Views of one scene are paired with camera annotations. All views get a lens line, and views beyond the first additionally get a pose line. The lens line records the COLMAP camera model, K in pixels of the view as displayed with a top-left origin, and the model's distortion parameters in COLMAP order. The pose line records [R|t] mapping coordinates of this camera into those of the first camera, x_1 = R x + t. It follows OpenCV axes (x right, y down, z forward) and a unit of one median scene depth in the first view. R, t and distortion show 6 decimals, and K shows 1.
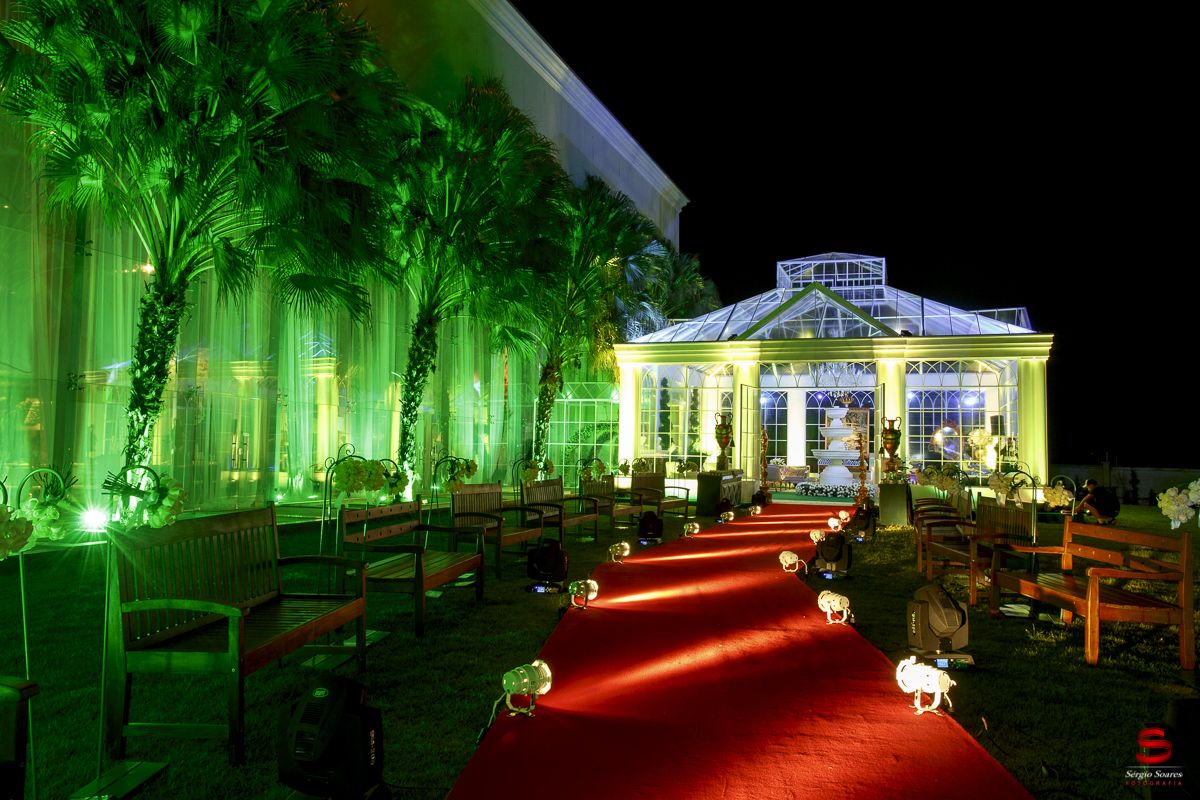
lens RADIAL K [[955.1, 0, 600.0], [0, 955.1, 400.0], [0, 0, 1]] dist [0.003192, 0.002307]
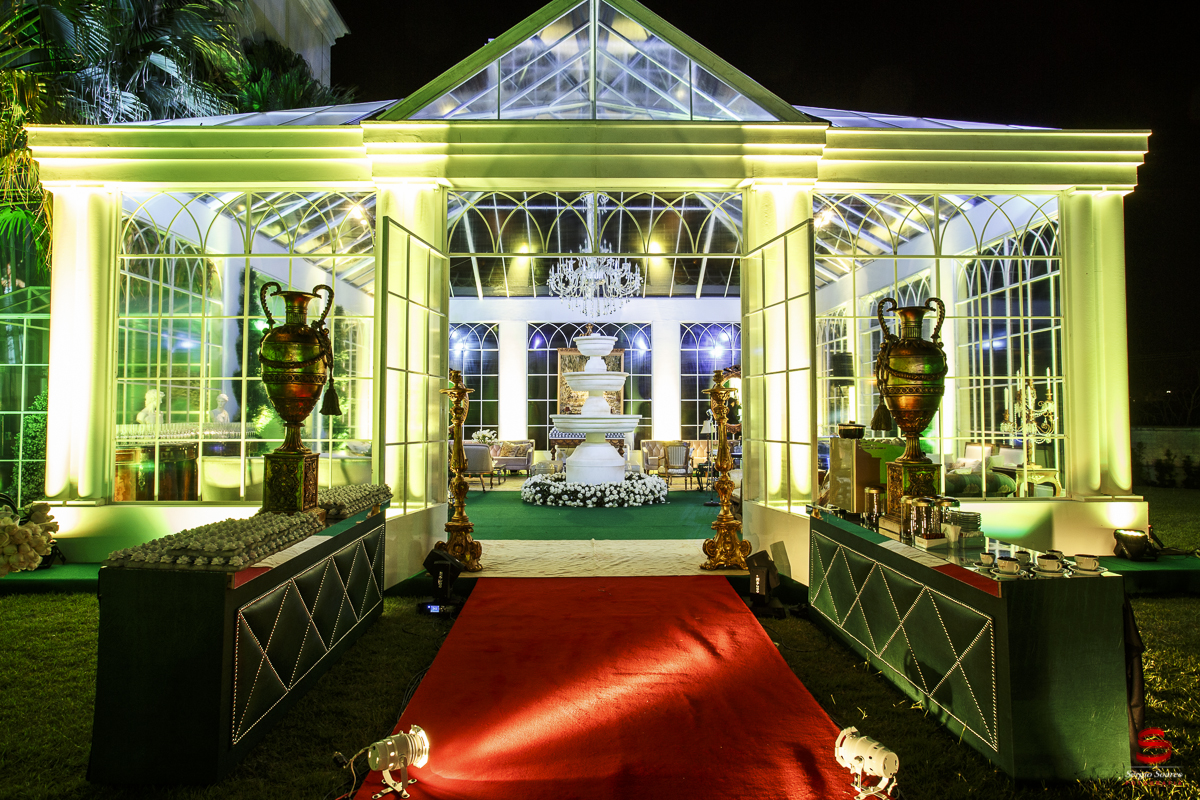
lens RADIAL K [[751.5, 0, 599.6], [0, 751.5, 370.3], [0, 0, 1]] dist [-0.000361, 0.000581]
pose [[0.940212, 0.000589, 0.340589, 0.098288], [0.000799, 0.999992, -0.003936, 0.026897], [-0.340588, 0.003973, 0.940204, 0.561318]]
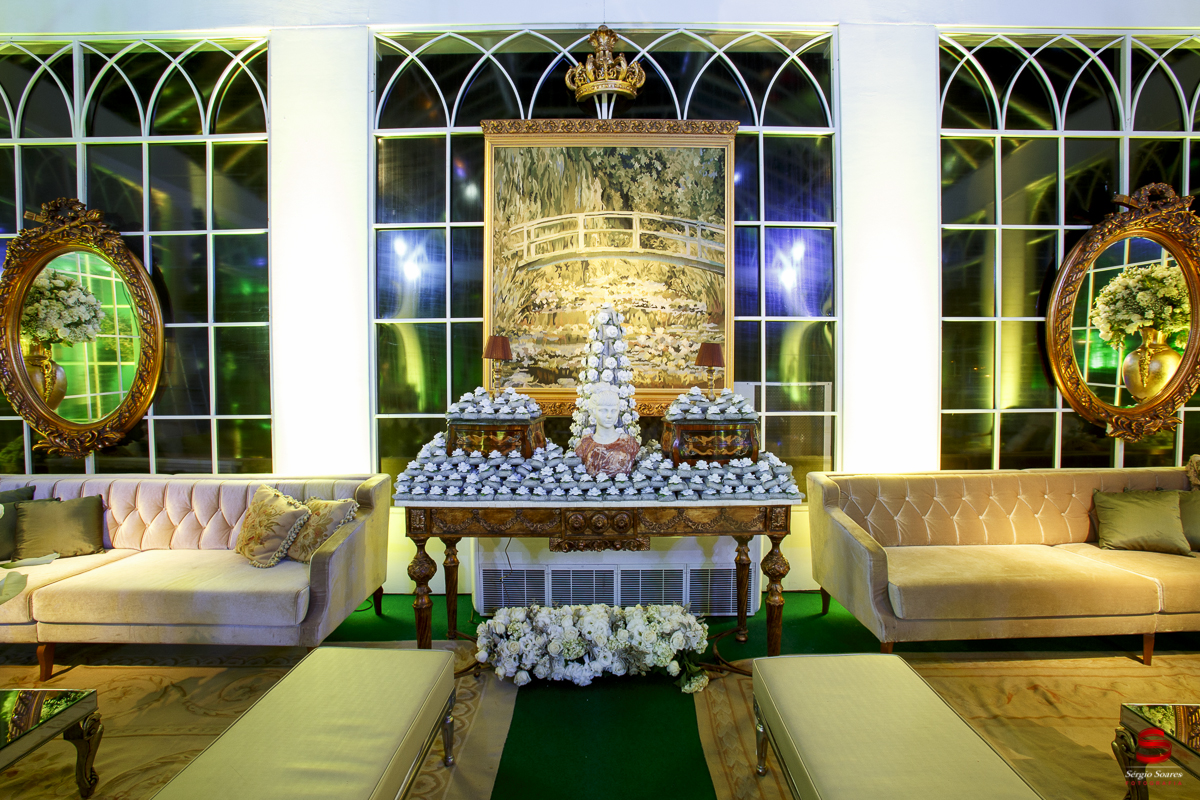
lens RADIAL K [[571.4, 0, 602.8], [0, 571.4, 386.9], [0, 0, 1]] dist [-0.045758, 0.000995]
pose [[0.946463, -0.031069, 0.321313, 0.242862], [0.002819, 0.996115, 0.088015, 0.050104], [-0.322799, -0.082397, 0.942874, 0.976712]]
